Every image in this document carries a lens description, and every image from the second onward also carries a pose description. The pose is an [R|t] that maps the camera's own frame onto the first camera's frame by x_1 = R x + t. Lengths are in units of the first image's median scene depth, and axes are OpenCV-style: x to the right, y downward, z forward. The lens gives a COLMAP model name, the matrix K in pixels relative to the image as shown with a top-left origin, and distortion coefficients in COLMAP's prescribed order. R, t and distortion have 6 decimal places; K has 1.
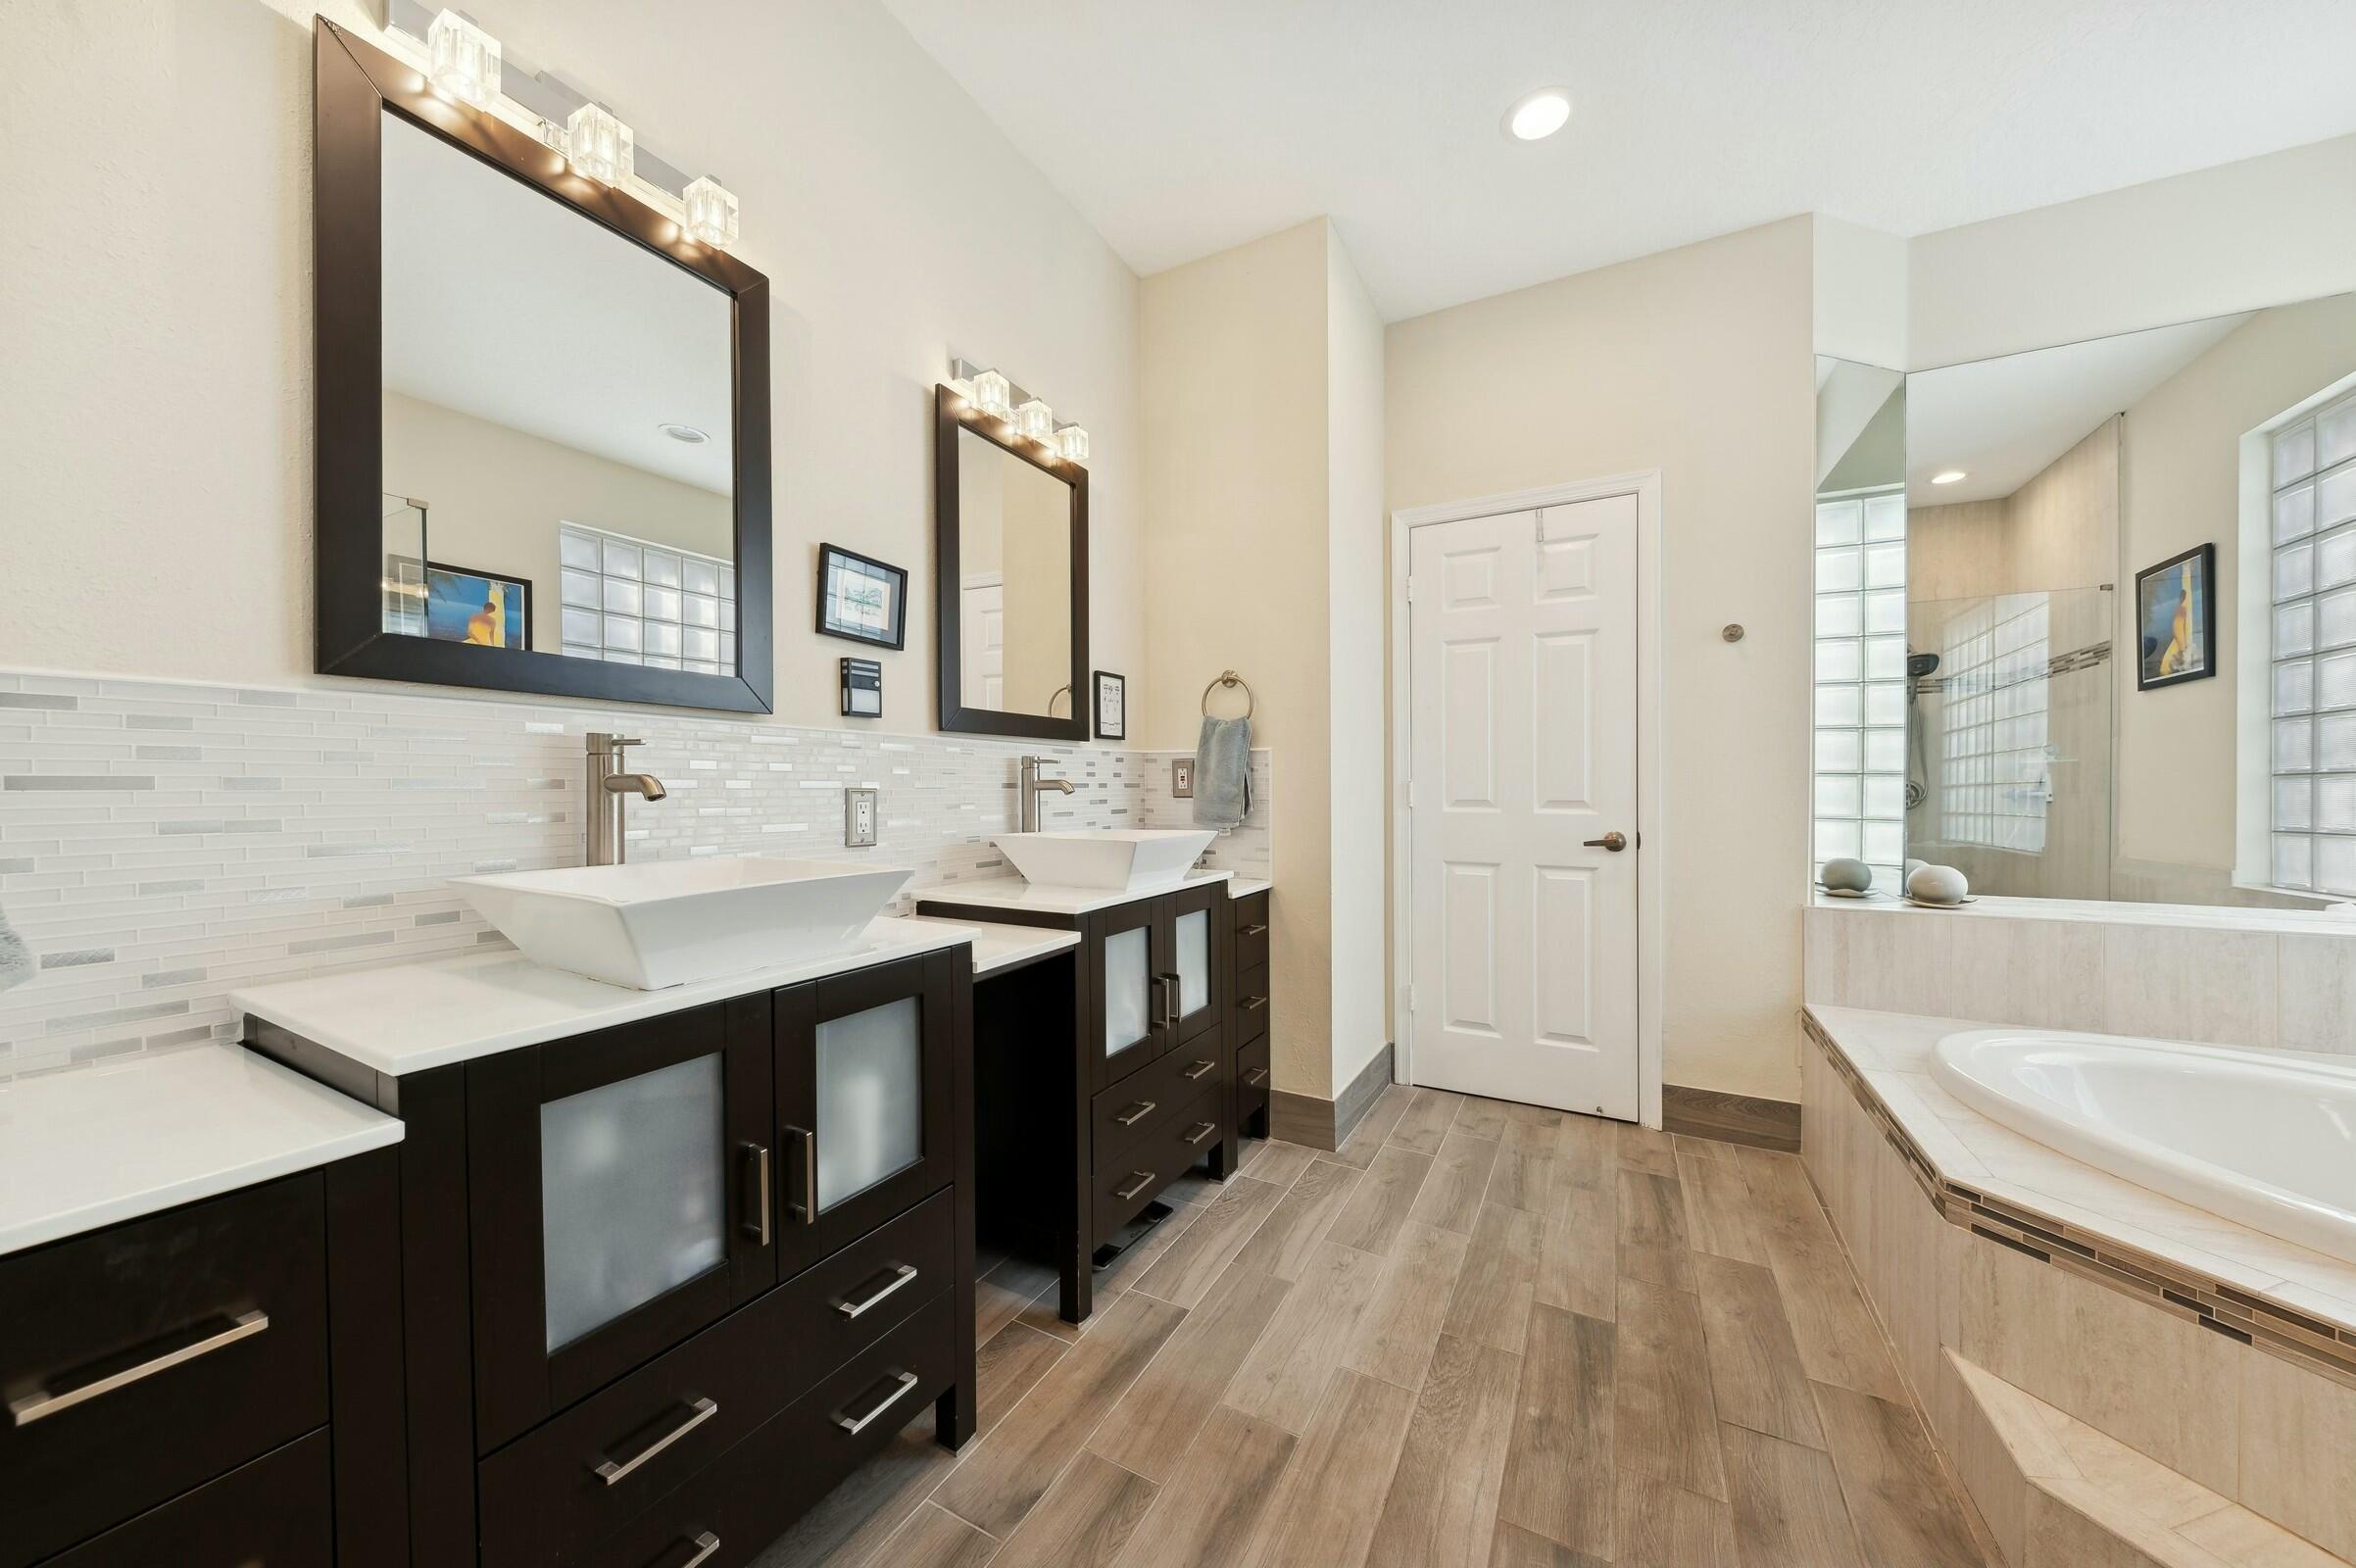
lens RADIAL K [[806.2, 0, 1177.7], [0, 806.2, 784.0], [0, 0, 1]] dist [-0.002590, -0.000429]
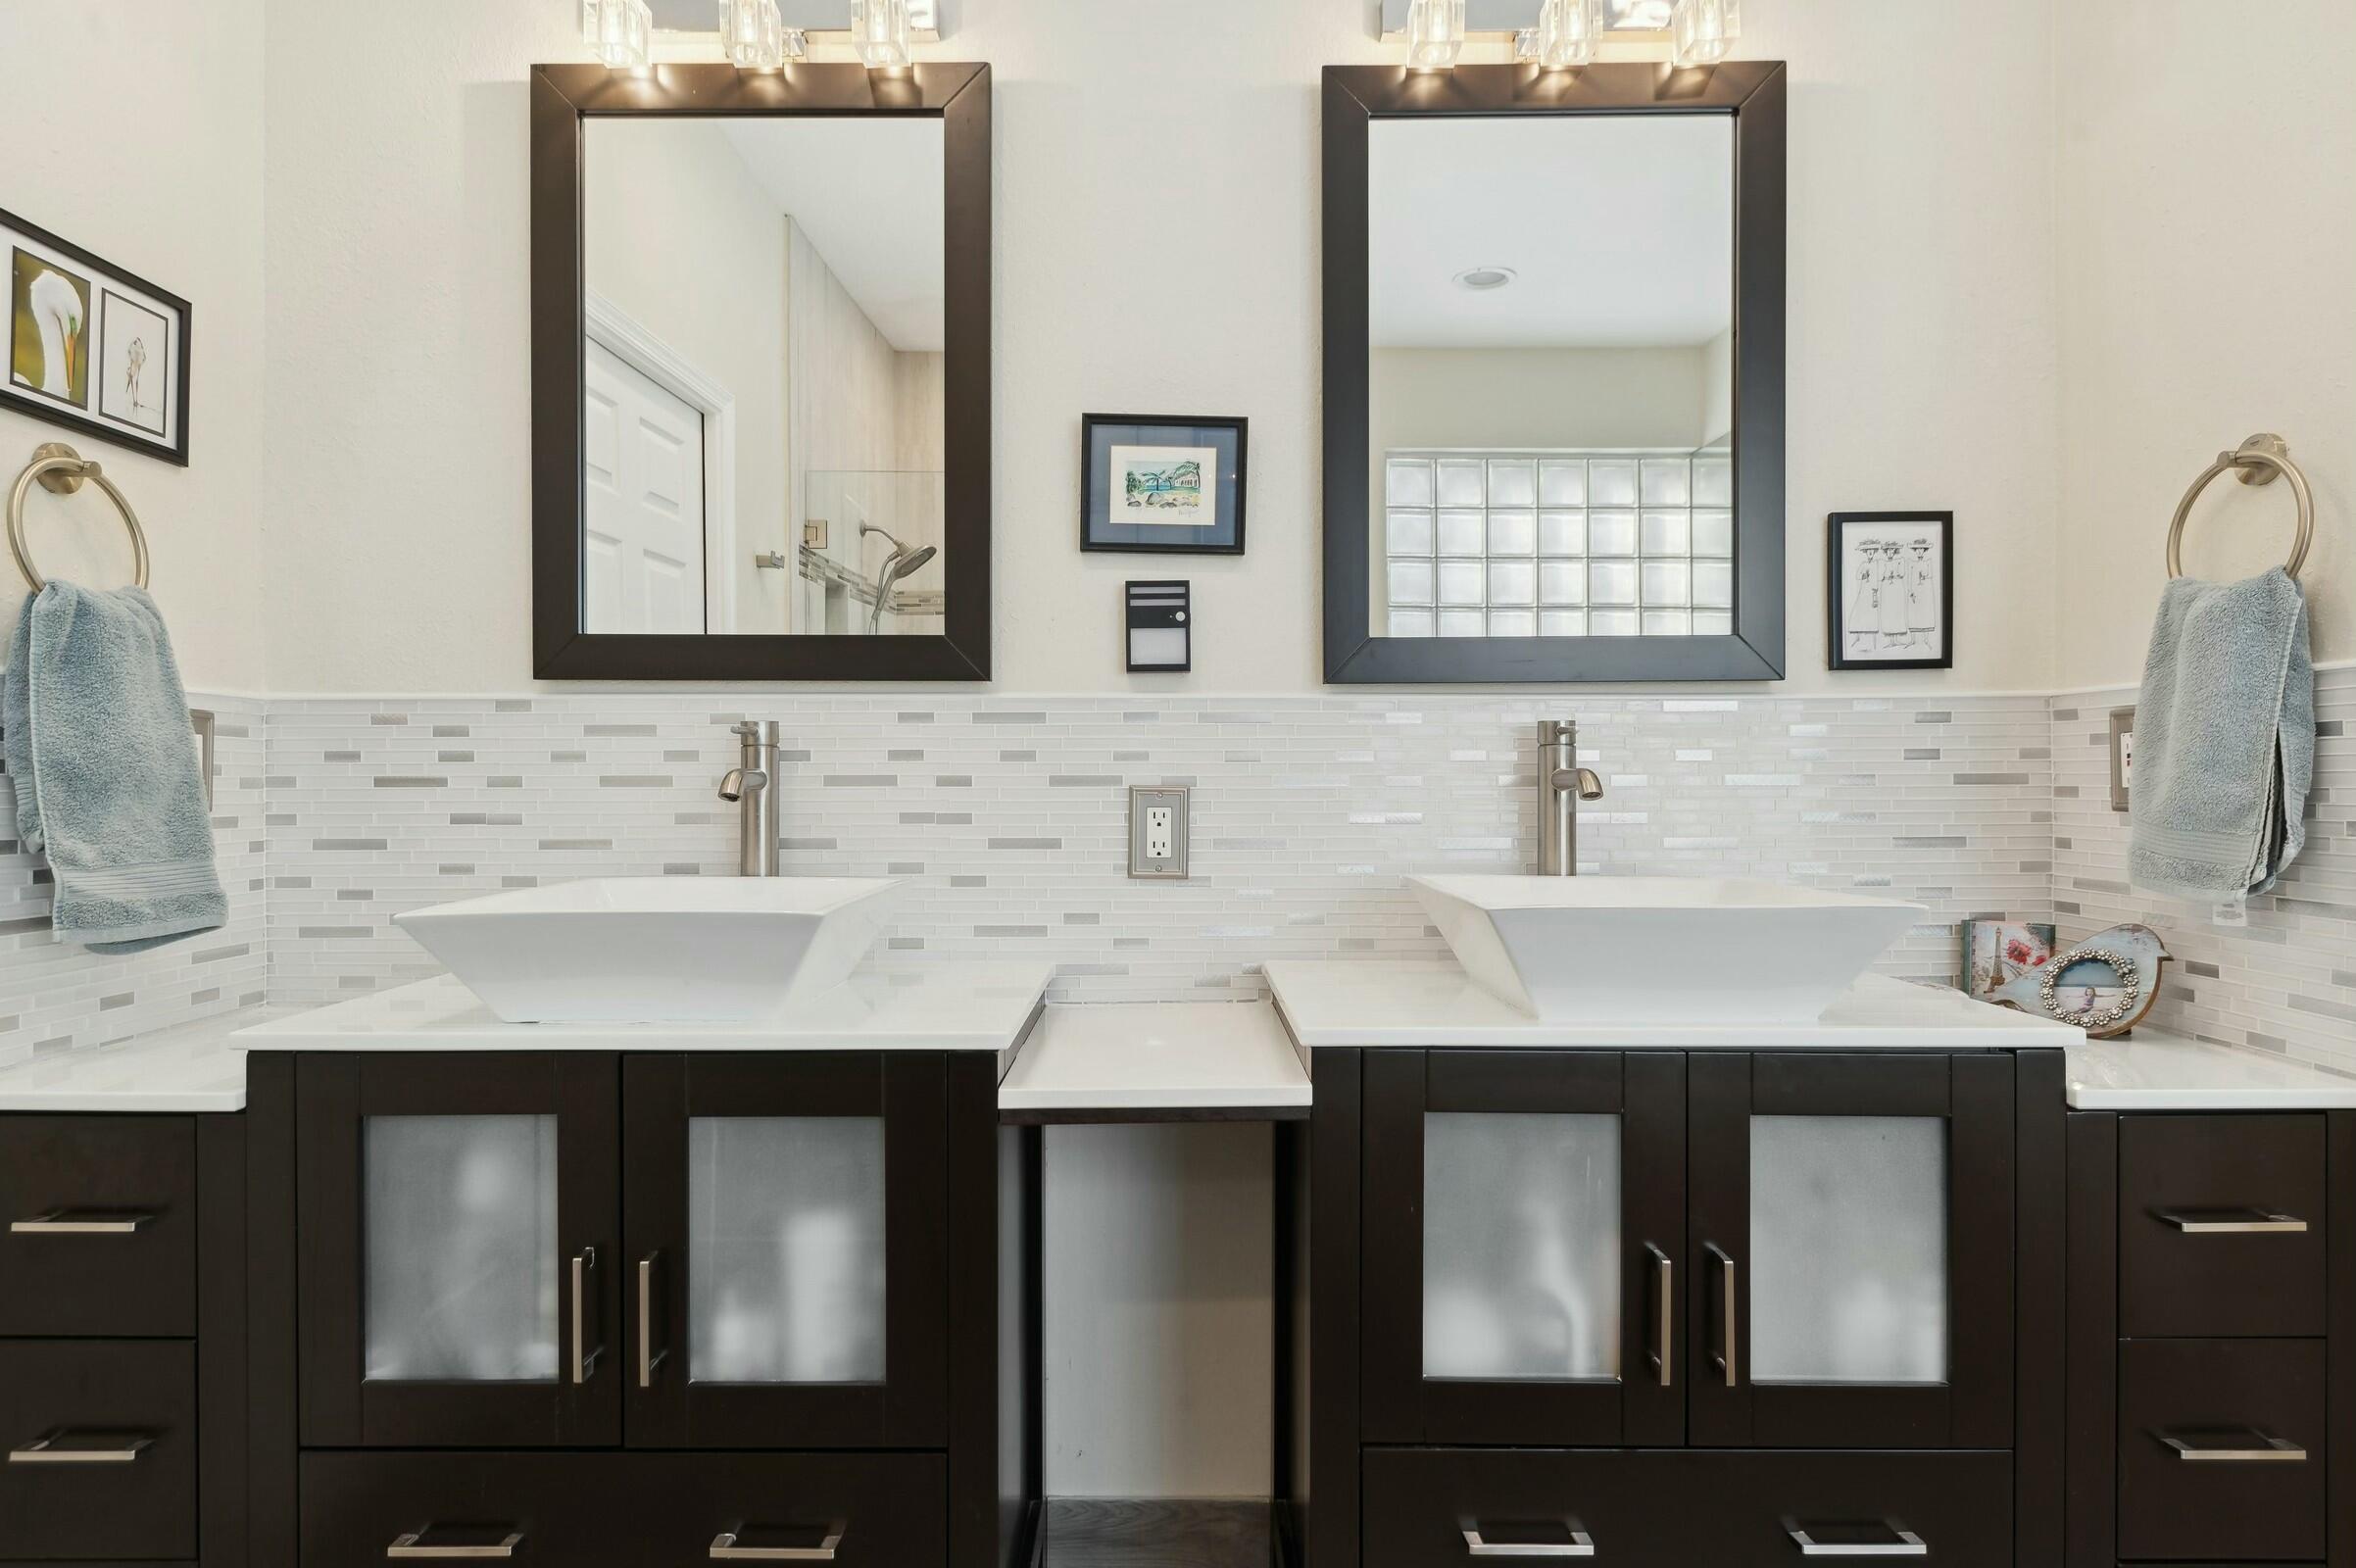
lens RADIAL K [[1042.7, 0, 1174.8], [0, 1042.7, 806.3], [0, 0, 1]] dist [0.000082, -0.000106]
pose [[0.482944, 0.017910, -0.875468, 0.221653], [0.004878, 0.999720, 0.023143, 0.001652], [0.875638, -0.015447, 0.482722, 0.417065]]
